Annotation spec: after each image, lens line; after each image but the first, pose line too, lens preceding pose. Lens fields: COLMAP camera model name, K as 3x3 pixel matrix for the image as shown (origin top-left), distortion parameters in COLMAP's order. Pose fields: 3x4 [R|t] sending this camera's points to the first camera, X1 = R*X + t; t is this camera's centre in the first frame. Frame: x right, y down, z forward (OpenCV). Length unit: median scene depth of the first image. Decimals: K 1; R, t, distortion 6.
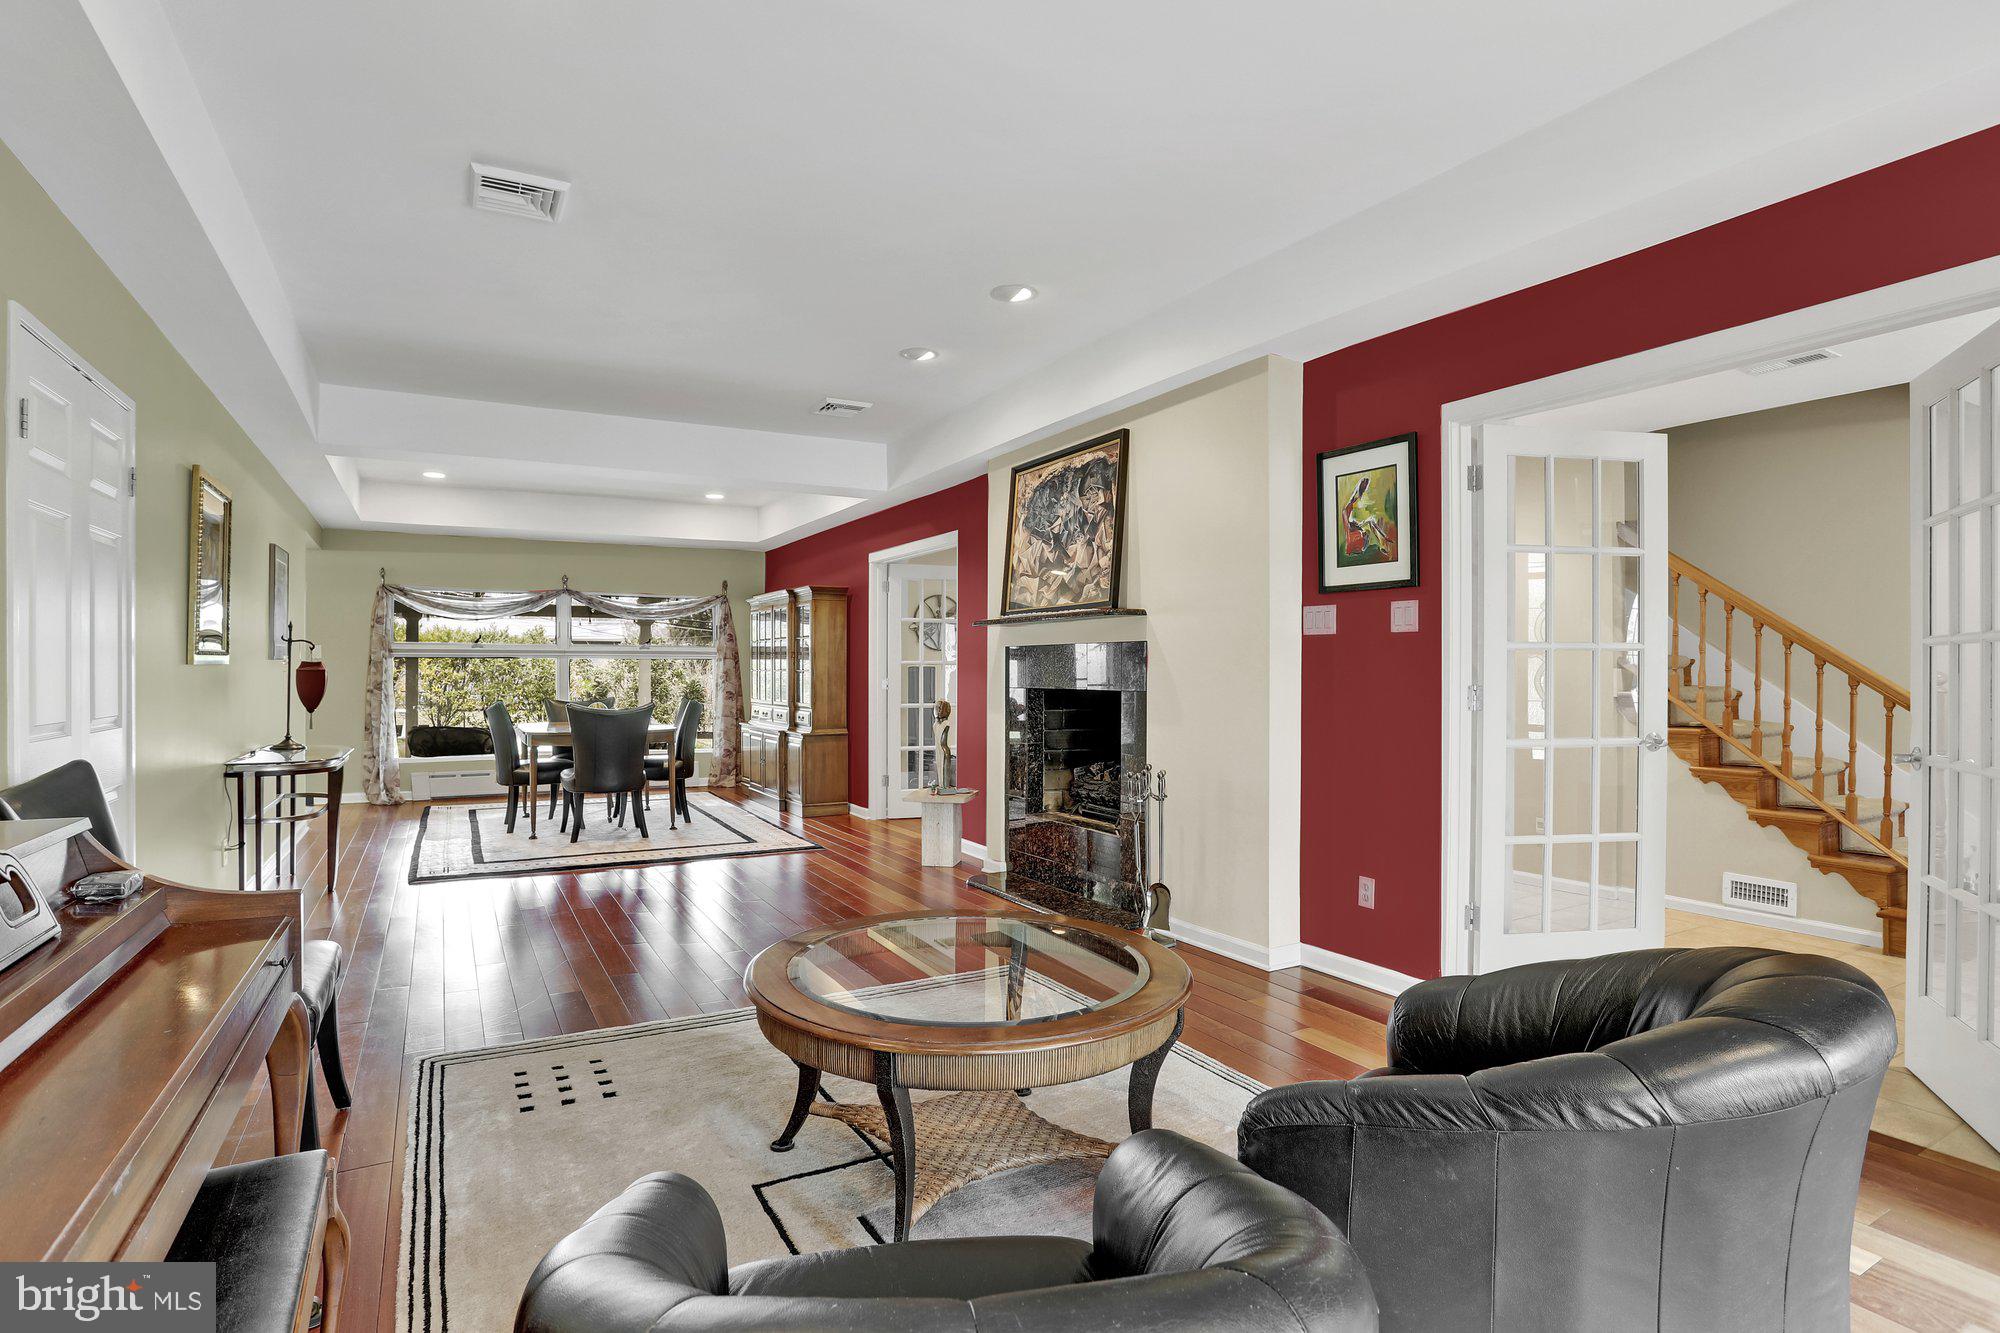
lens RADIAL K [[996.4, 0, 989.8], [0, 996.4, 673.6], [0, 0, 1]] dist [-0.074252, 0.037117]
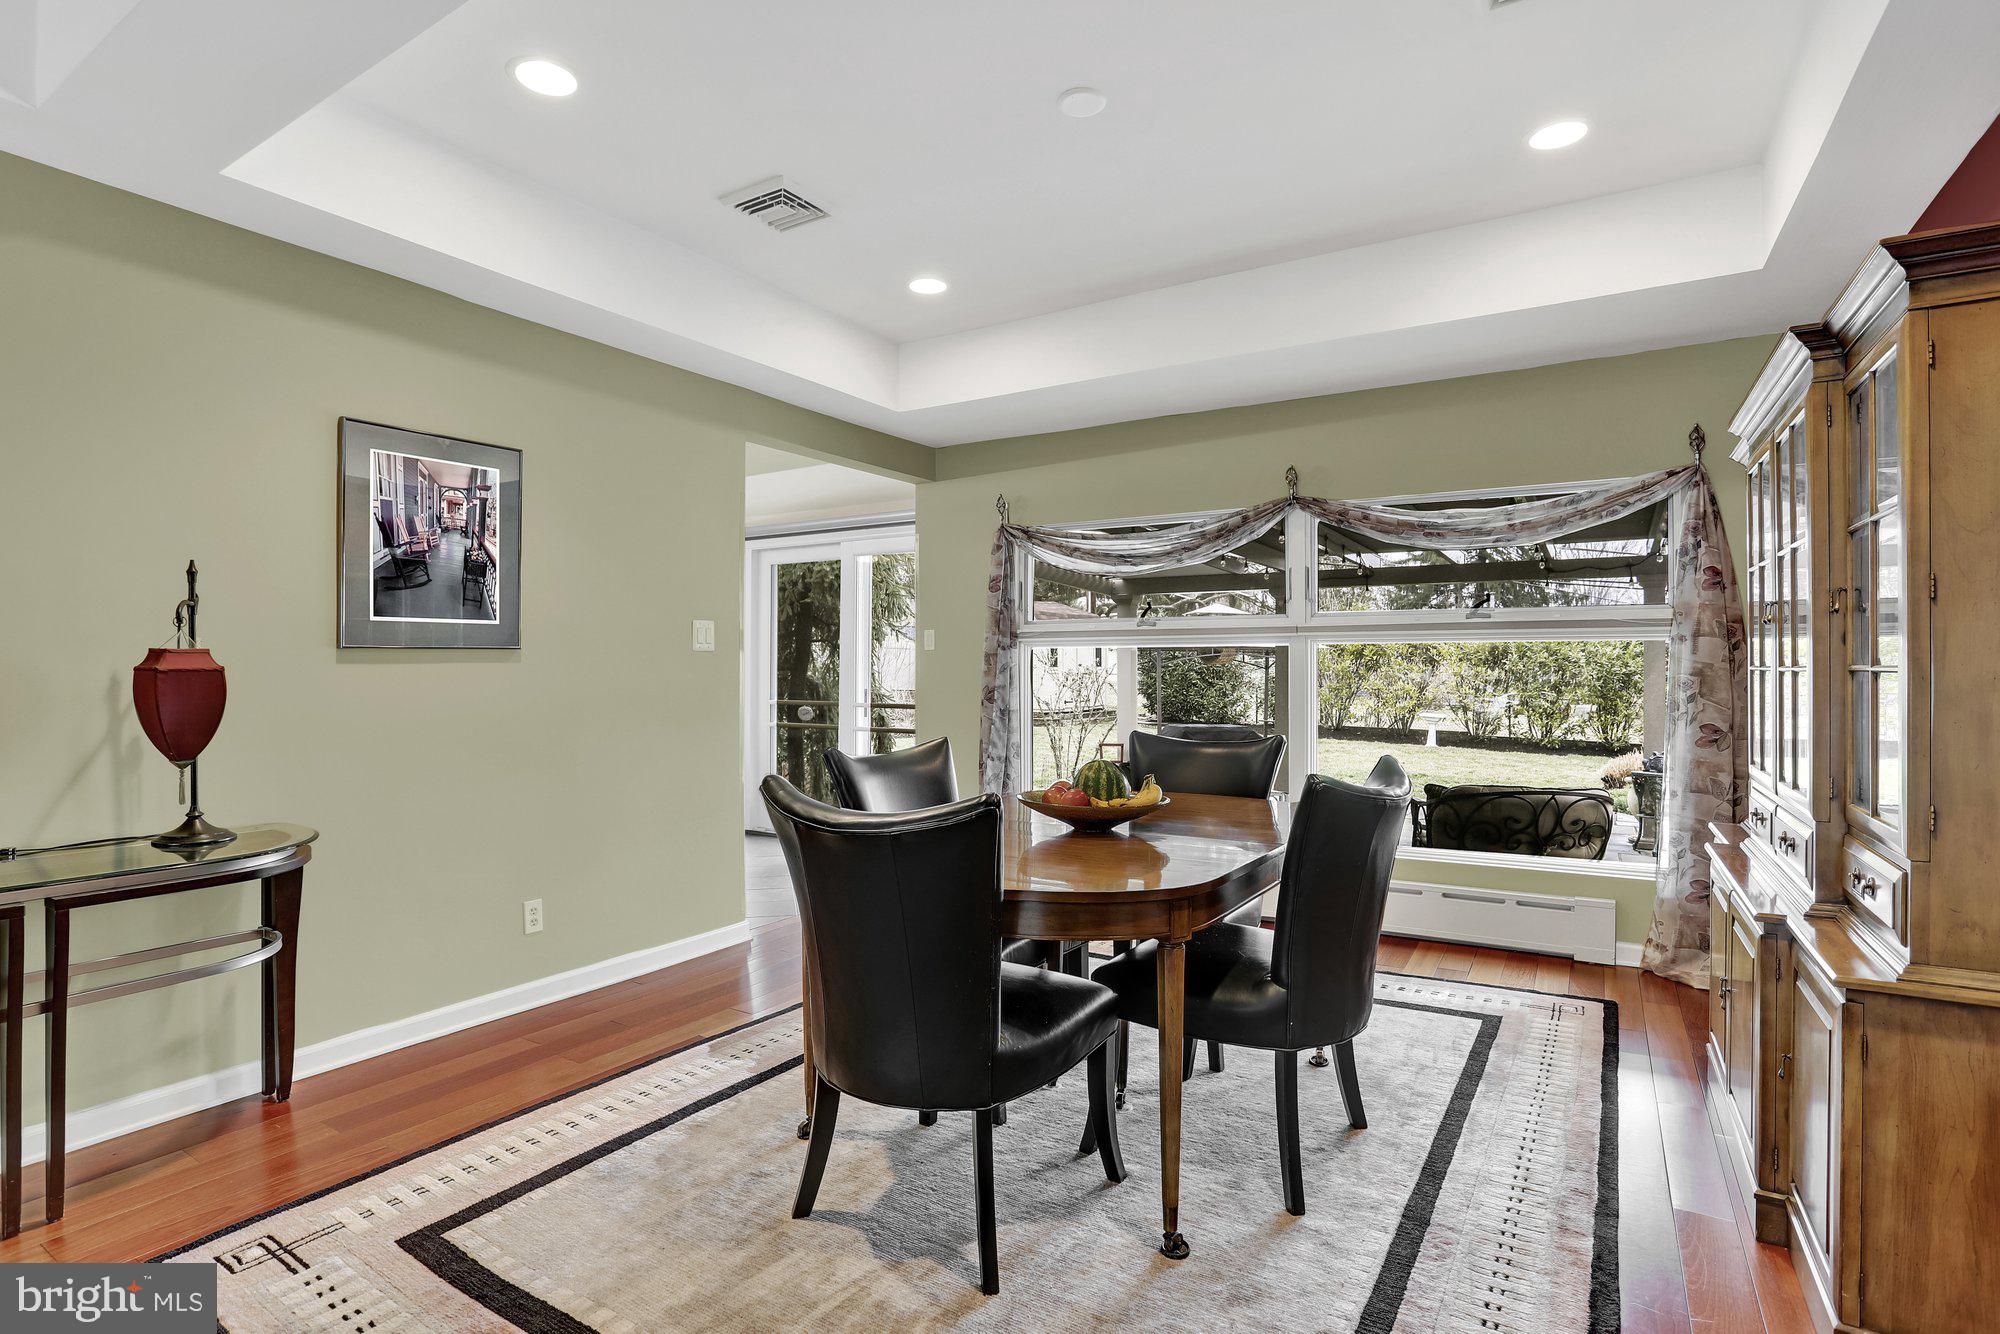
lens RADIAL K [[999.2, 0, 940.3], [0, 999.2, 683.1], [0, 0, 1]] dist [-0.104199, 0.037450]
pose [[0.456227, 0.007630, -0.889830, -0.106762], [0.003171, 0.999943, 0.010200, -0.002104], [0.889858, -0.007475, 0.456177, 0.765383]]
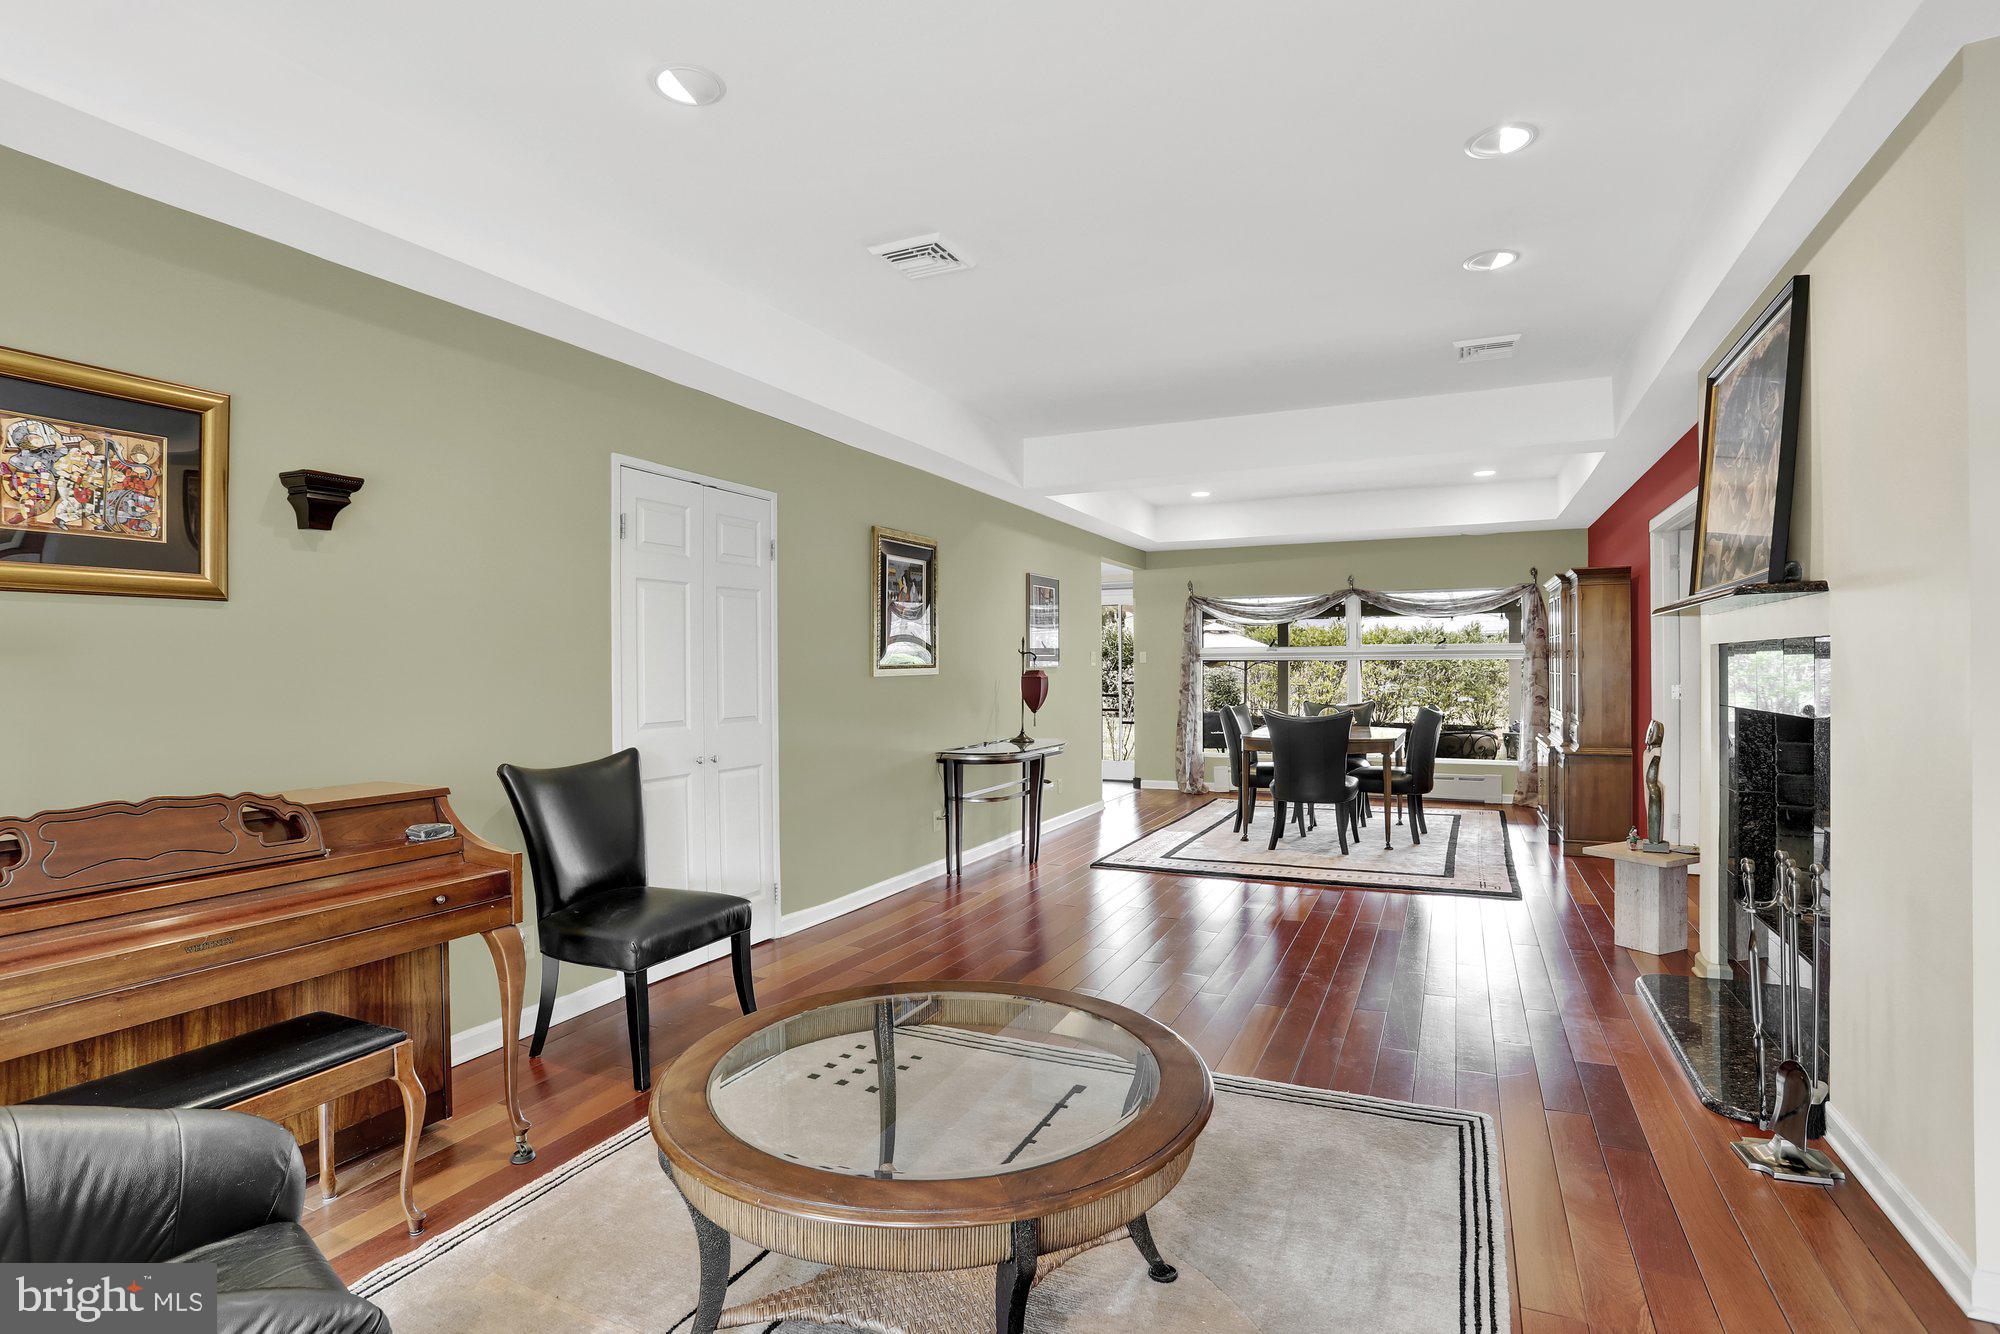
lens RADIAL K [[996.4, 0, 989.8], [0, 996.4, 674.1], [0, 0, 1]] dist [-0.074252, 0.037117]
pose [[0.586655, 0.000010, -0.809837, 0.184112], [0.005053, 0.999980, 0.003673, -0.008449], [0.809821, -0.006247, 0.586644, 0.157506]]
